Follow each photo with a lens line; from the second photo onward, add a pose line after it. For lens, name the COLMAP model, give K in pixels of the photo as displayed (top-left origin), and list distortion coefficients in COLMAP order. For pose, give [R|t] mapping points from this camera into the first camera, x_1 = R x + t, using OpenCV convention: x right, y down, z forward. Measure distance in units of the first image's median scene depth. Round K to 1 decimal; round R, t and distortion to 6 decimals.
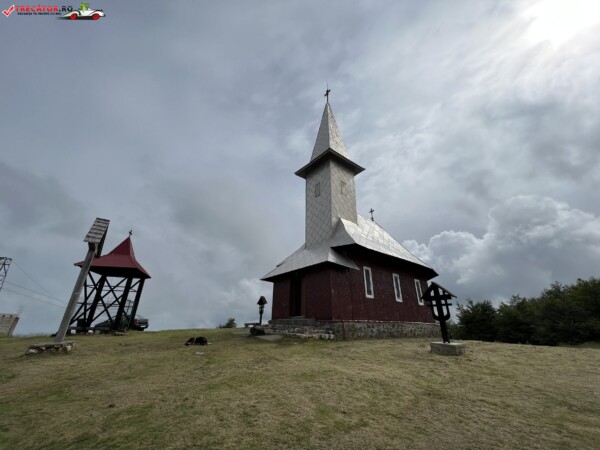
lens RADIAL K [[240.9, 0, 297.1], [0, 240.9, 225.6], [0, 0, 1]] dist [-0.000578, 0.000427]
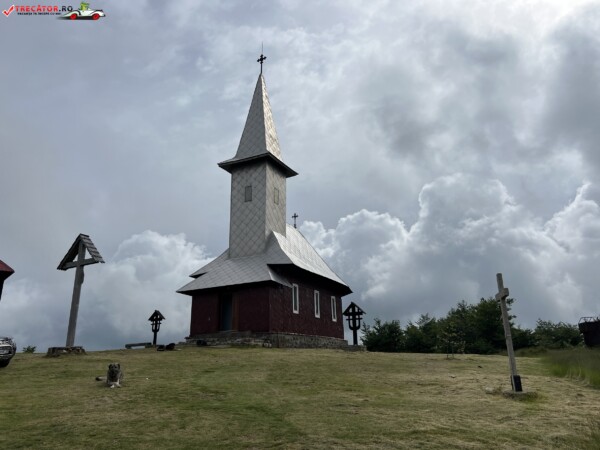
lens RADIAL K [[454.3, 0, 300.9], [0, 454.3, 223.4], [0, 0, 1]] dist [0.048840, -0.052905]
pose [[0.907922, 0.095670, 0.408076, -0.447520], [-0.132234, 0.989260, 0.062283, -0.184636], [-0.397734, -0.110510, 0.910821, -0.663209]]
